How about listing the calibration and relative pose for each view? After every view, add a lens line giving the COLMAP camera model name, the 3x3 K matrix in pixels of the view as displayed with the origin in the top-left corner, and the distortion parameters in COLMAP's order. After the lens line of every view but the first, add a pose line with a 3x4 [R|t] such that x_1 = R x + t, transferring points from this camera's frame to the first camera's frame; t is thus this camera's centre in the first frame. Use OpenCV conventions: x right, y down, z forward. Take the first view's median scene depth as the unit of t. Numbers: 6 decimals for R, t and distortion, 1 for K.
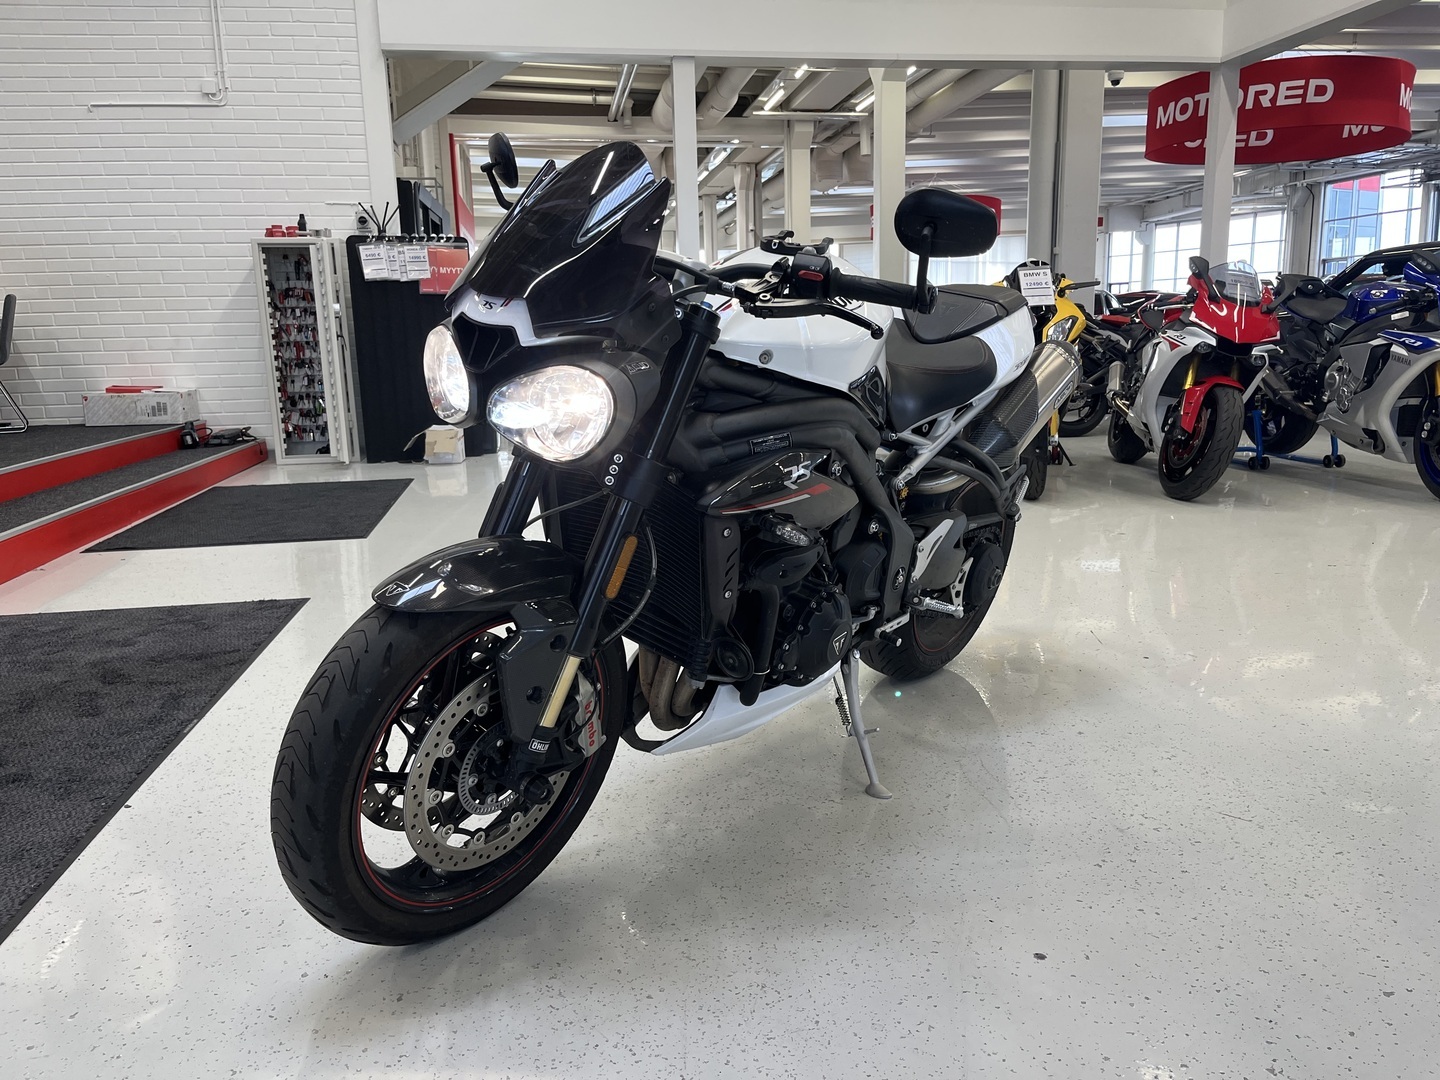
lens RADIAL K [[1060.6, 0, 720.0], [0, 1060.6, 540.0], [0, 0, 1]] dist [0.058398, -0.081121]
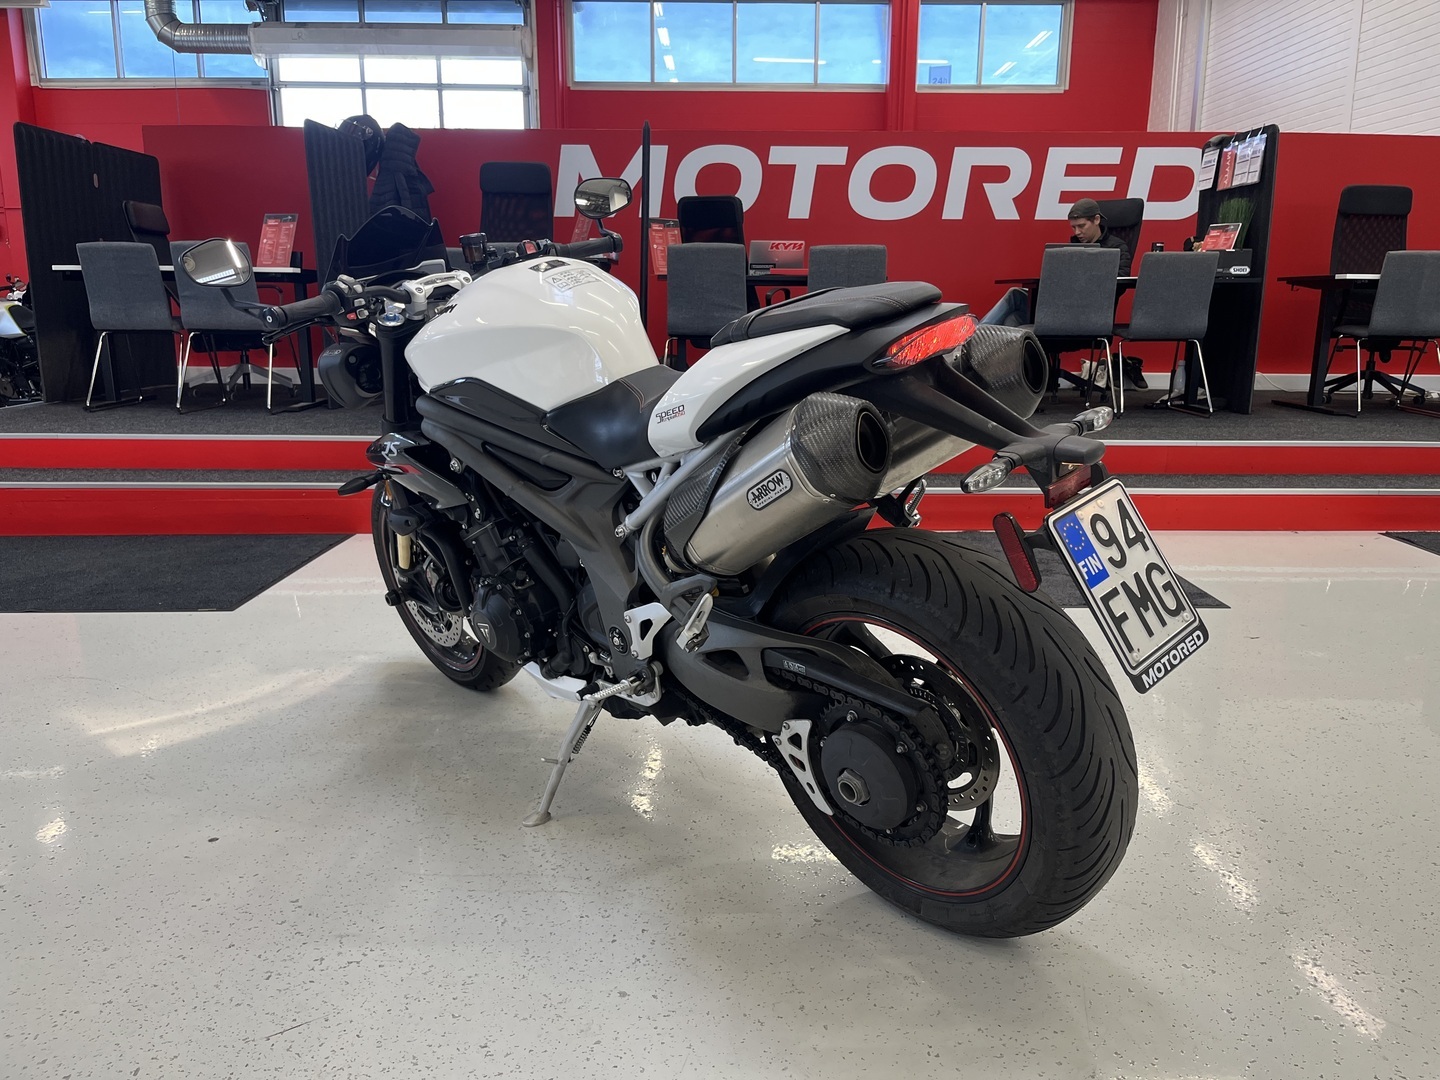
lens RADIAL K [[1059.1, 0, 757.0], [0, 1059.1, 546.0], [0, 0, 1]] dist [0.057558, -0.063734]
pose [[-0.119736, 0.241478, -0.962991, 0.245479], [-0.196416, 0.945035, 0.261398, -0.071491], [0.973182, 0.220445, -0.065724, 0.295512]]
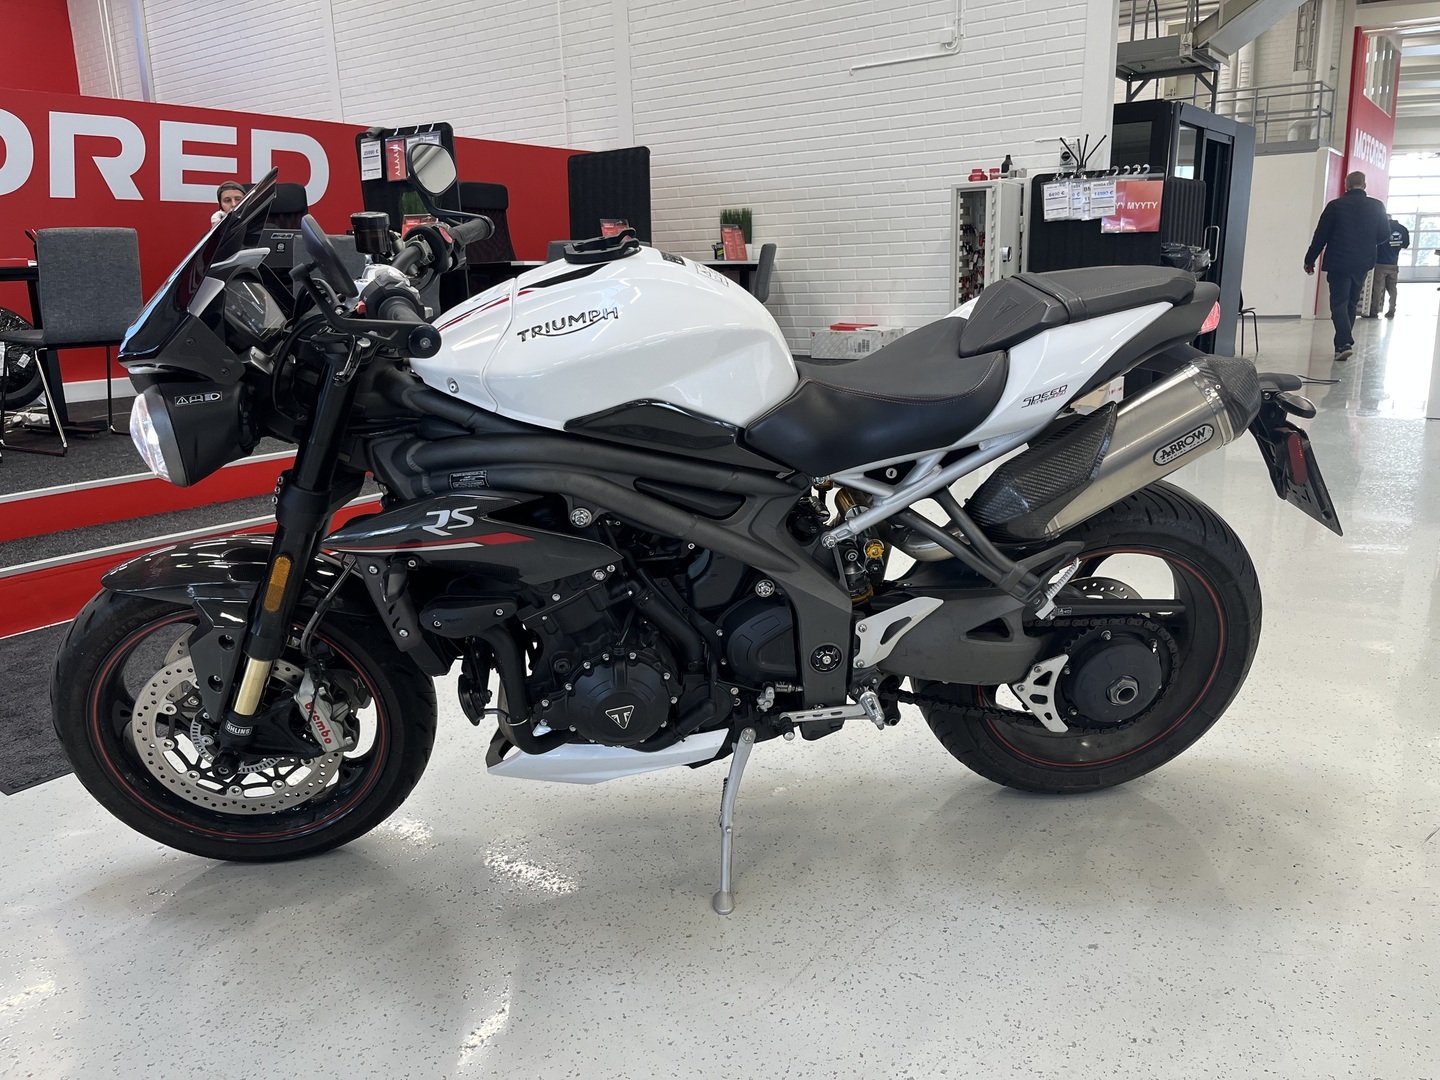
lens RADIAL K [[1060.6, 0, 720.0], [0, 1060.6, 540.0], [0, 0, 1]] dist [0.058398, -0.081121]
pose [[0.714115, 0.169331, -0.679240, 0.163941], [-0.123621, 0.985558, 0.115726, -0.034189], [0.689026, 0.001326, 0.724735, 0.097192]]
